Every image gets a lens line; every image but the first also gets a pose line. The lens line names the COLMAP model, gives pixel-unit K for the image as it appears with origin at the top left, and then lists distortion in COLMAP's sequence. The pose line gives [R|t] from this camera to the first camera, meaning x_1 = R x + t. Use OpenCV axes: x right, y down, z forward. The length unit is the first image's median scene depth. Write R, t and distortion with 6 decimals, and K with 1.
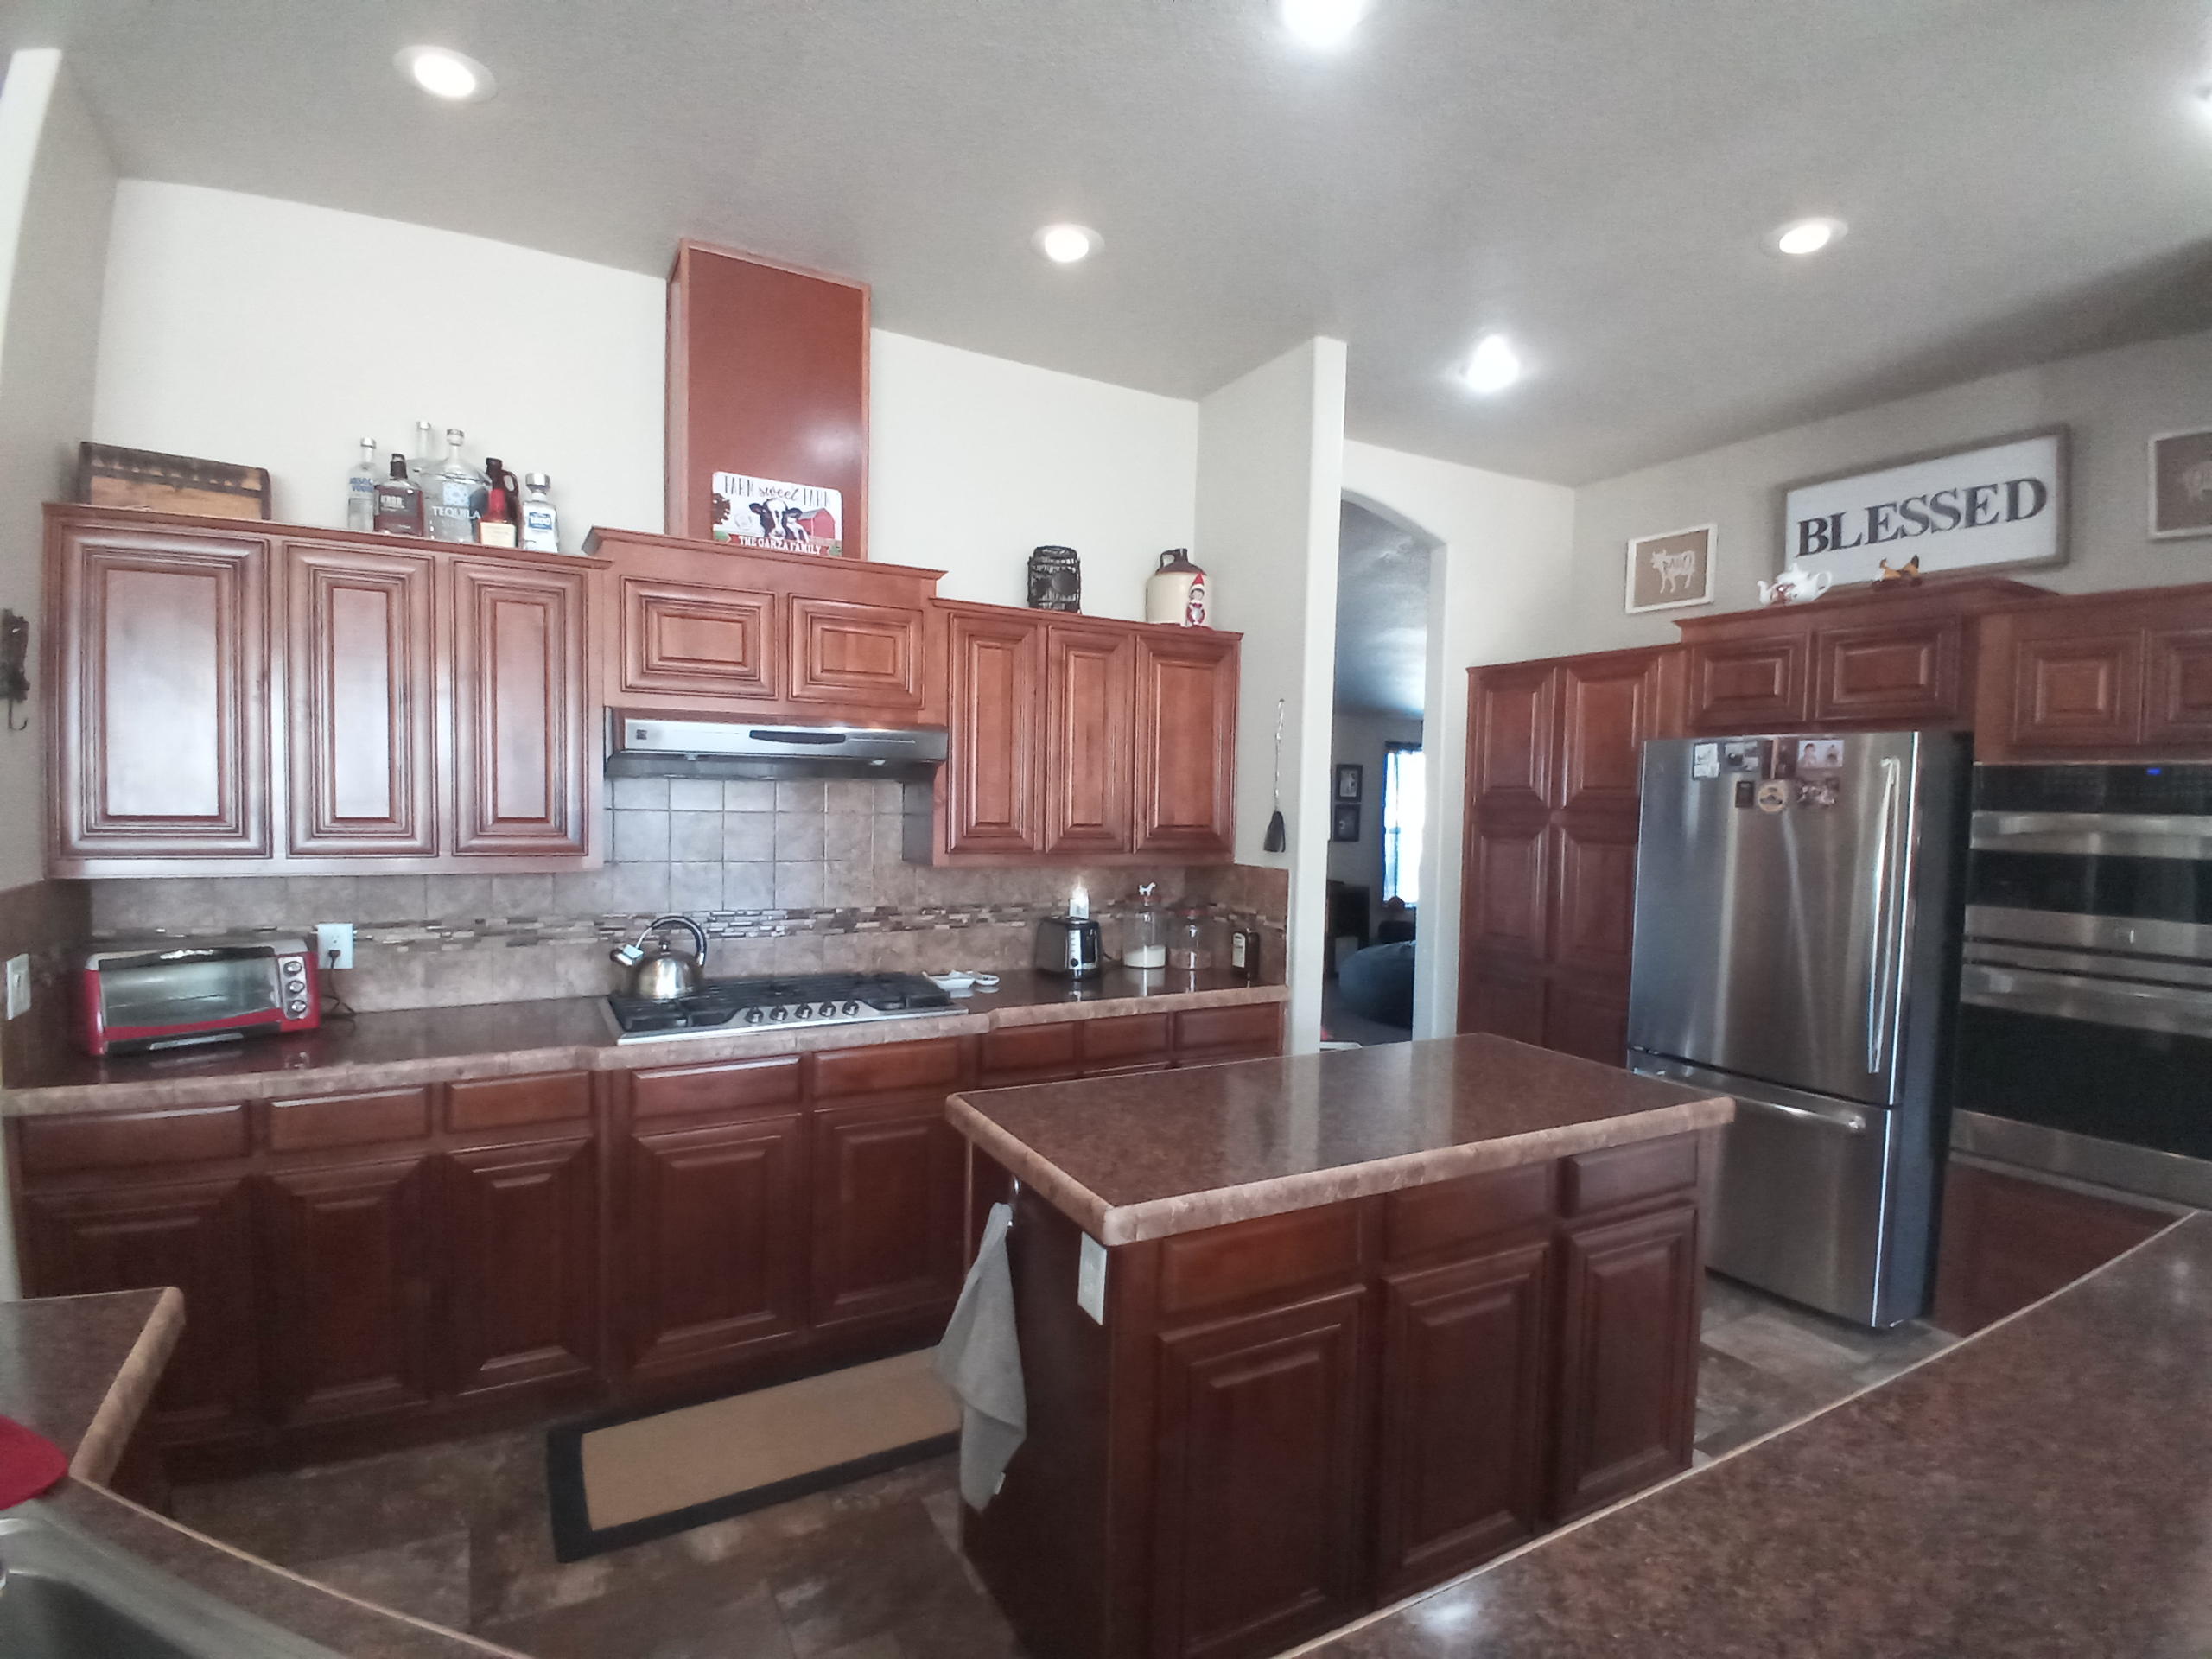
lens RADIAL K [[1067.7, 0, 1103.9], [0, 1067.7, 845.0], [0, 0, 1]] dist [0.045901, -0.060159]
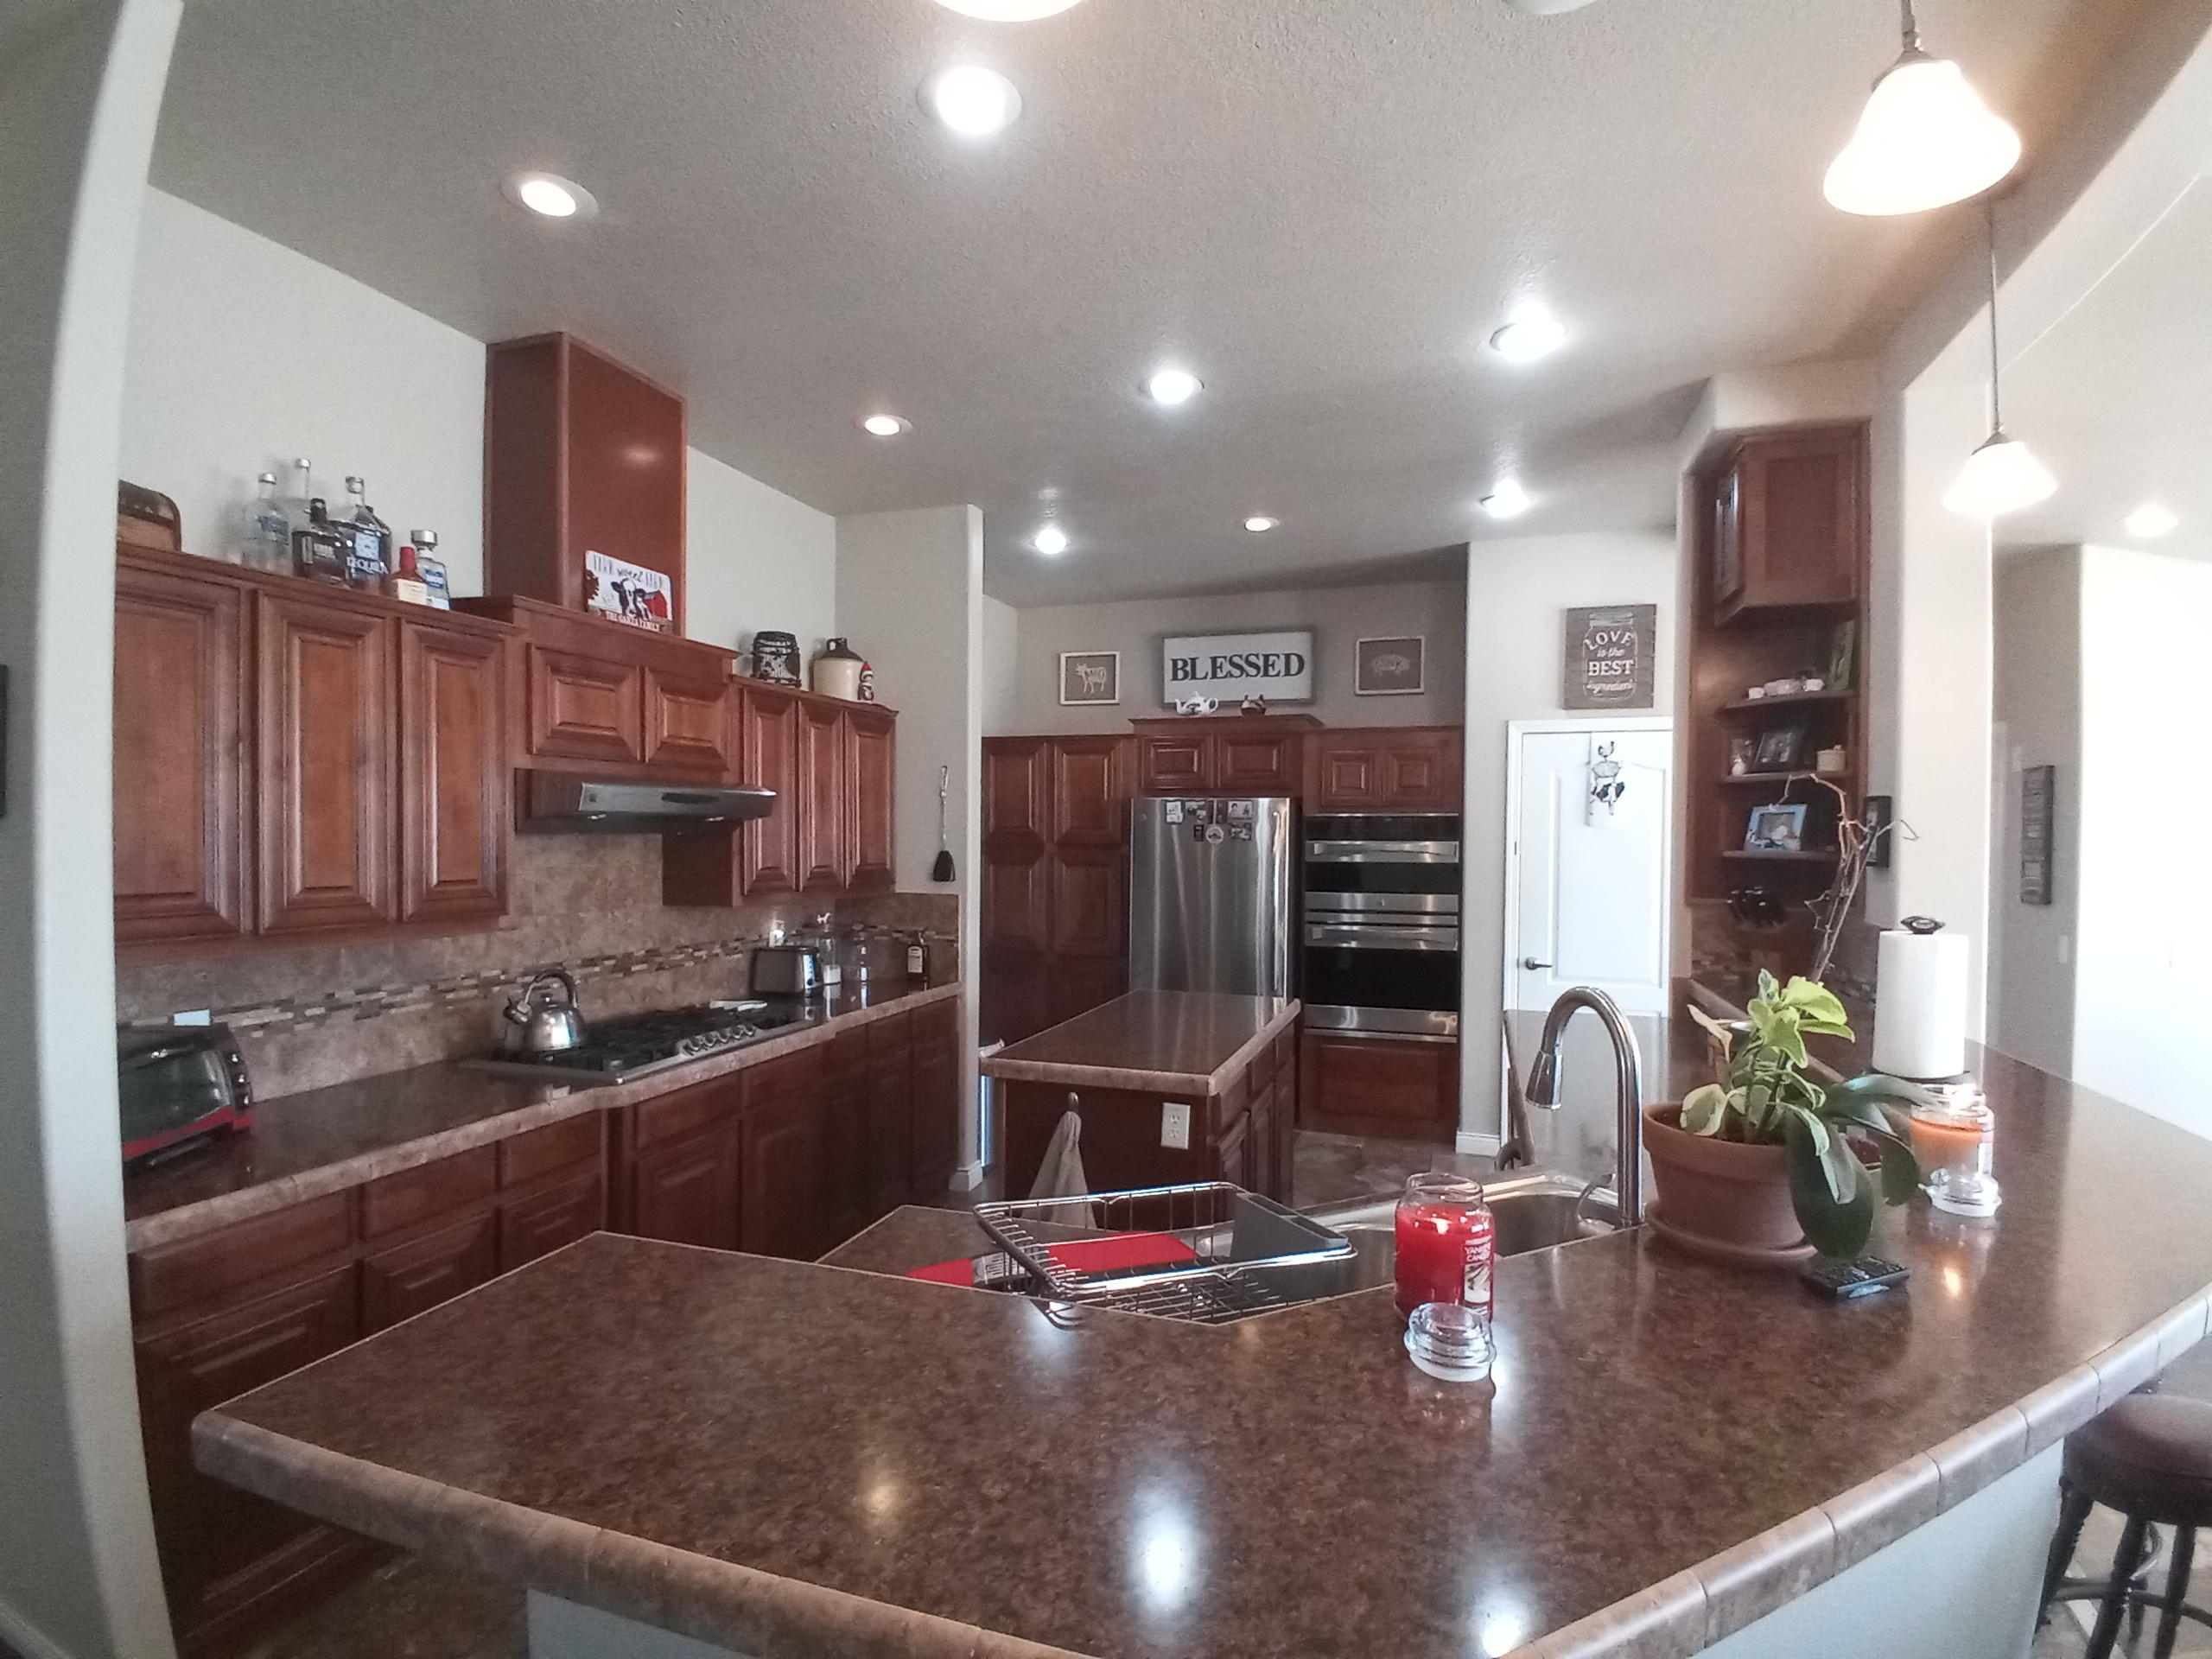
lens RADIAL K [[1067.7, 0, 1103.9], [0, 1067.7, 845.0], [0, 0, 1]] dist [0.045901, -0.060159]
pose [[0.739269, -0.023871, 0.672987, -0.613146], [0.039846, 0.999171, -0.008330, -0.020519], [-0.672230, 0.032974, 0.739608, -0.113056]]
